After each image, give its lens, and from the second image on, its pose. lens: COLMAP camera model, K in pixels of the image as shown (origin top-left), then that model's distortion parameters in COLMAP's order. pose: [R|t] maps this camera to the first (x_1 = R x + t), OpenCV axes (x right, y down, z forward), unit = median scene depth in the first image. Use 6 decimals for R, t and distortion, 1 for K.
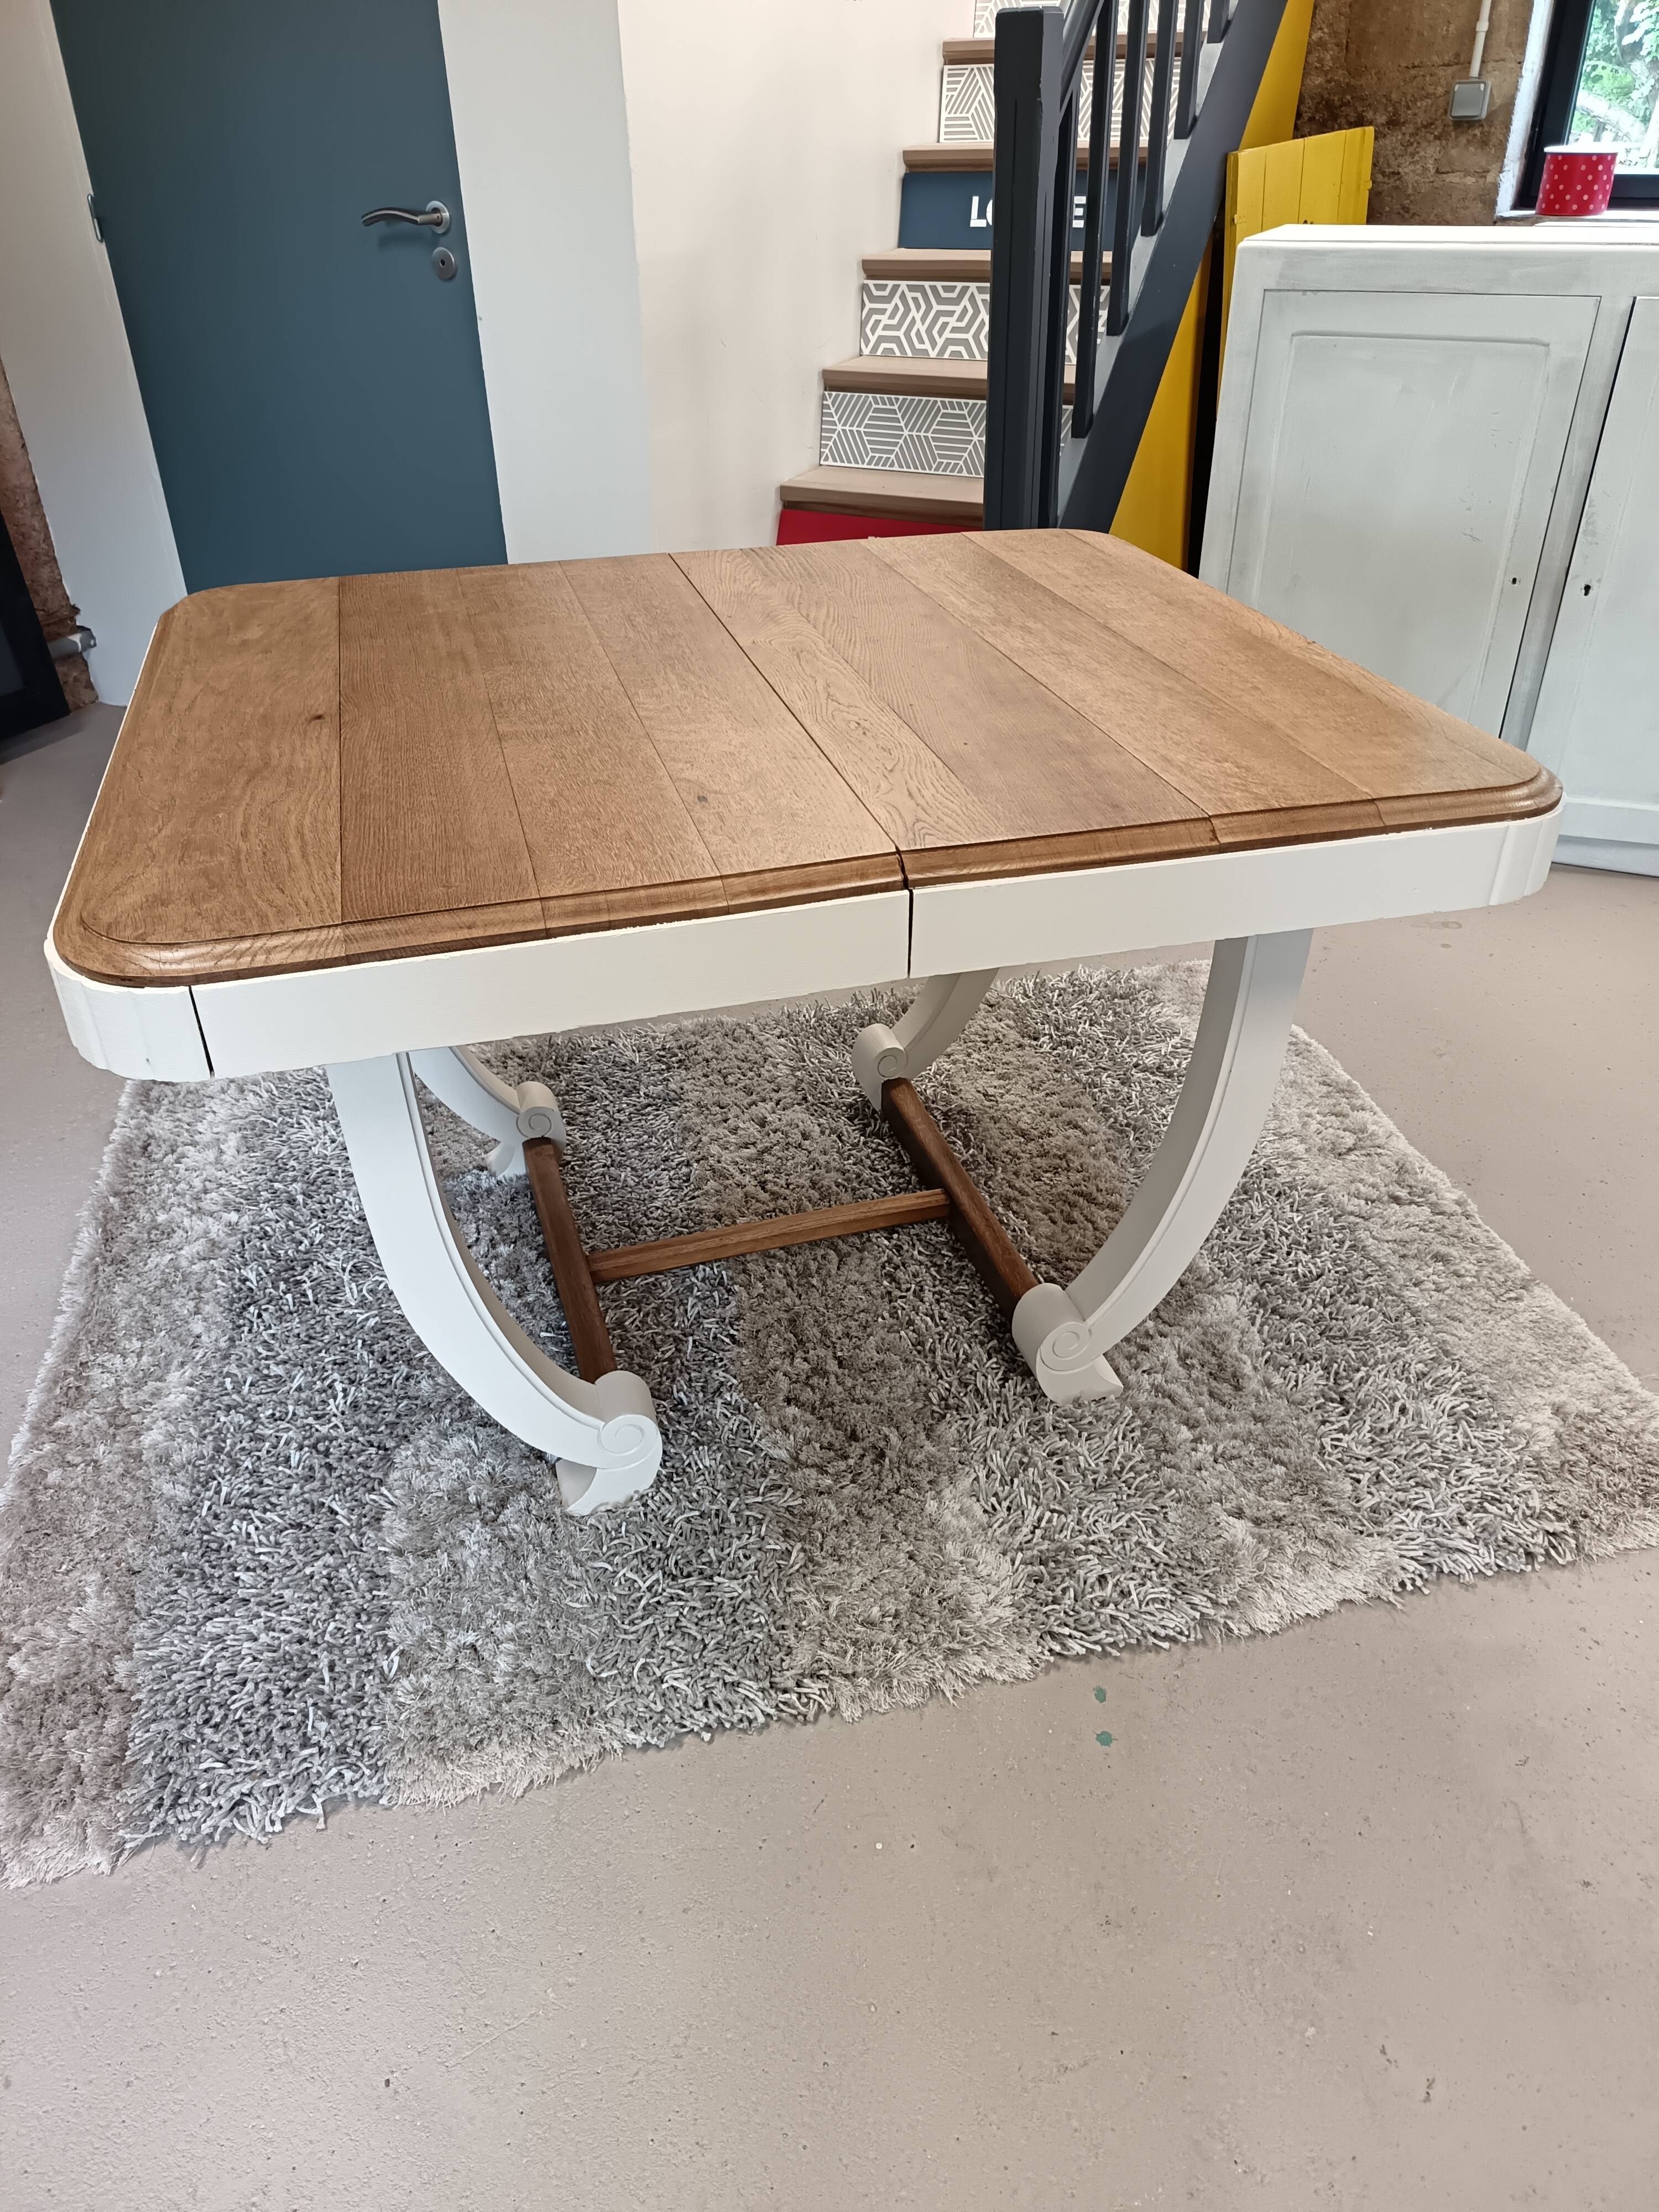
lens RADIAL K [[1523.9, 0, 829.5], [0, 1523.9, 1106.0], [0, 0, 1]] dist [0.111595, -0.202544]
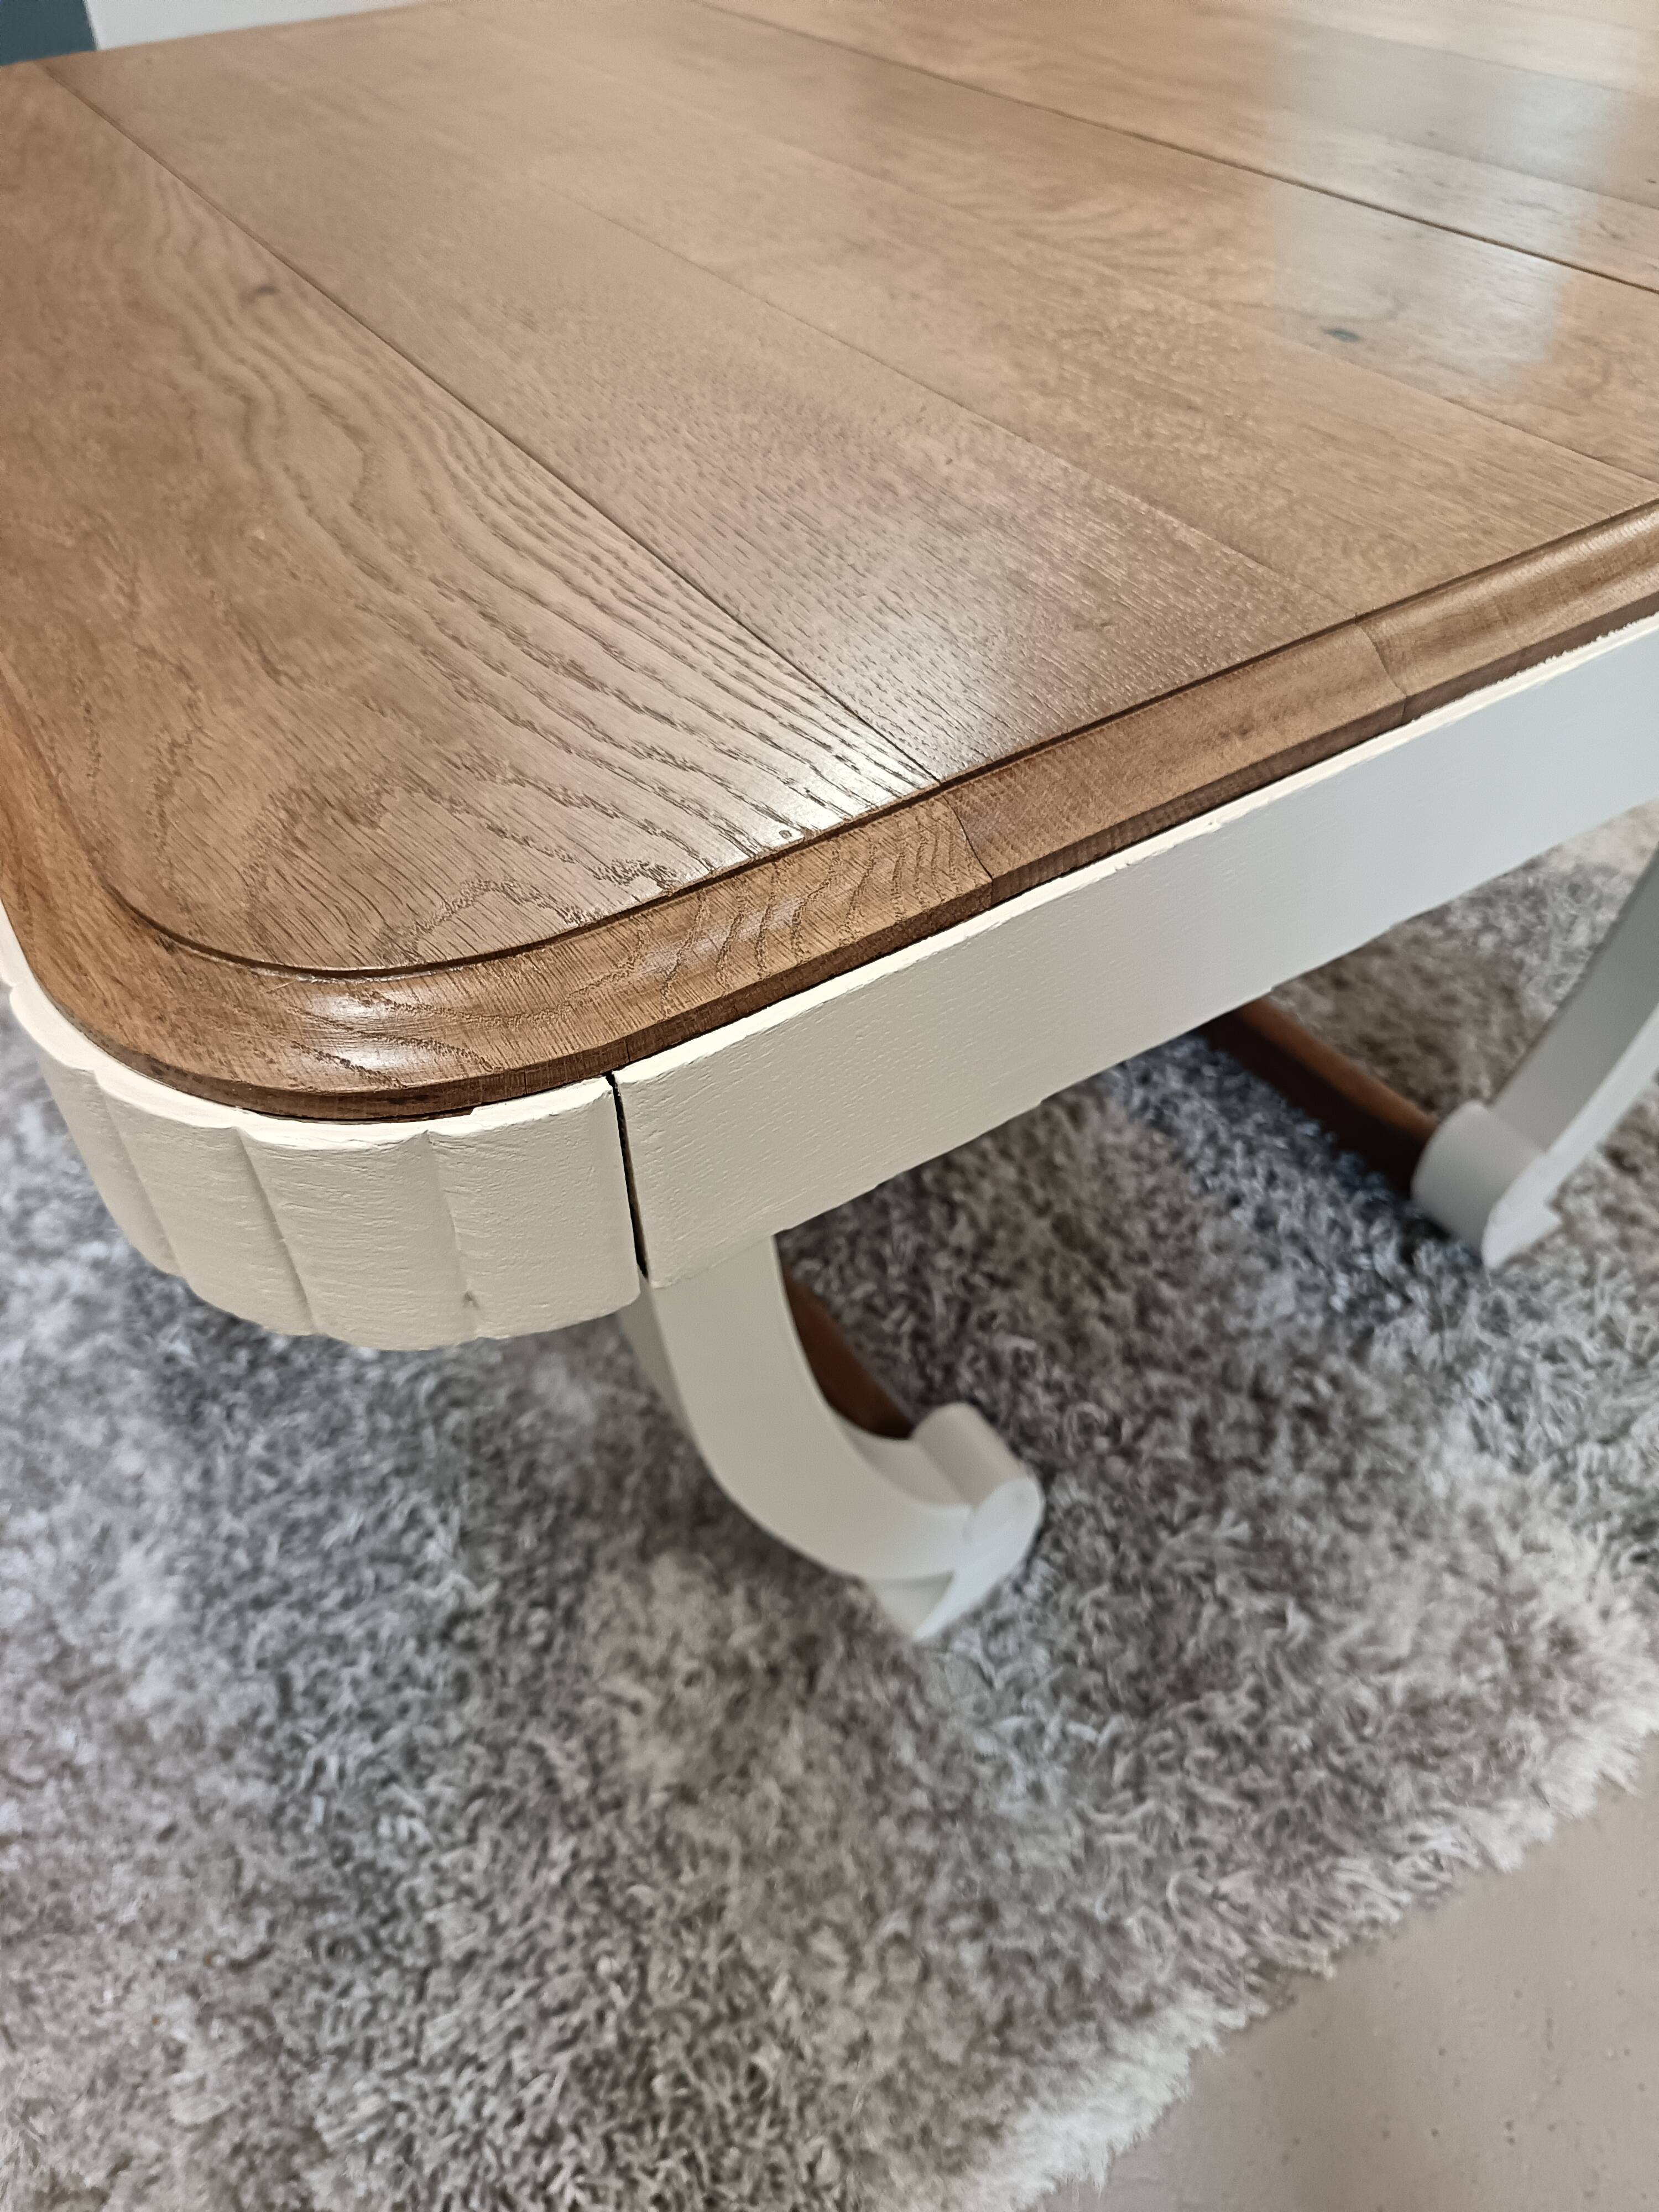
lens RADIAL K [[1579.9, 0, 828.3], [0, 1579.9, 1100.6], [0, 0, 1]] dist [-0.001815, -0.004174]
pose [[0.956004, -0.215211, 0.199352, -0.269633], [0.172450, 0.962029, 0.211567, -0.082101], [-0.237314, -0.167881, 0.956817, 0.416403]]
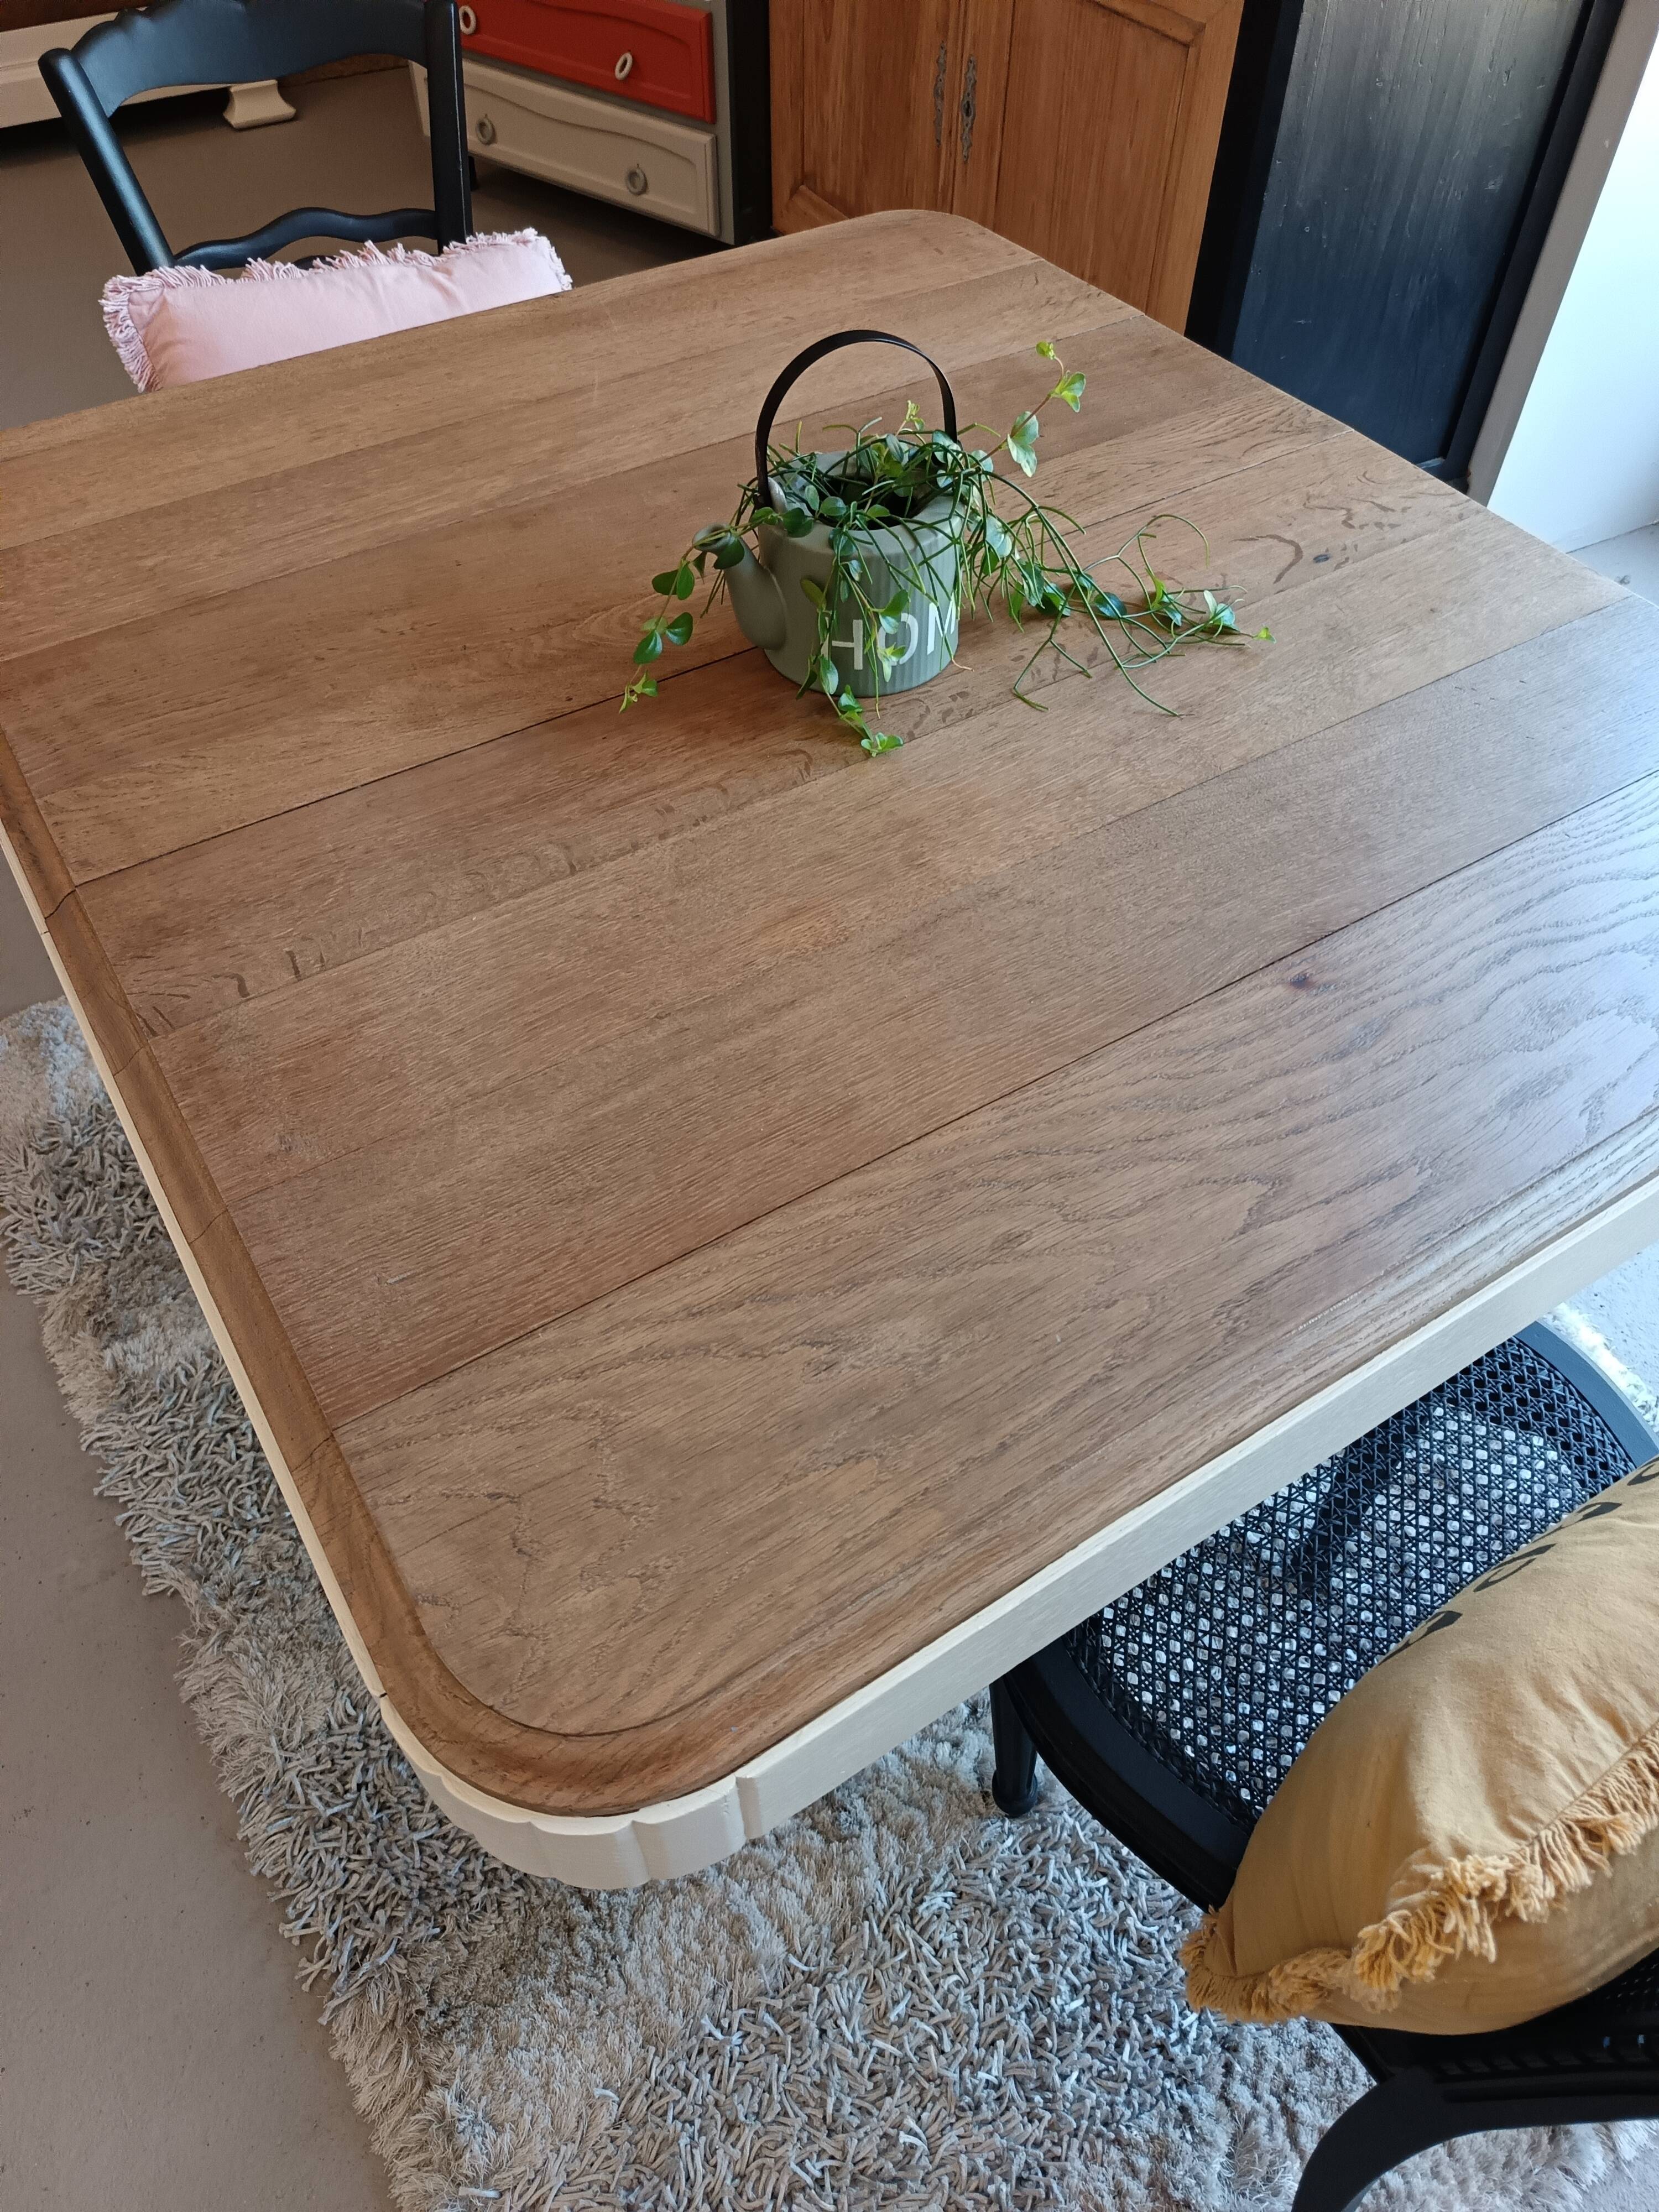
lens RADIAL K [[1544.4, 0, 829.5], [0, 1544.4, 1106.0], [0, 0, 1]] dist [0.061519, -0.068270]
pose [[-0.296261, -0.722495, 0.624684, -0.574195], [0.516462, 0.428995, 0.741101, -0.640800], [-0.803428, 0.542185, 0.246046, 0.869412]]
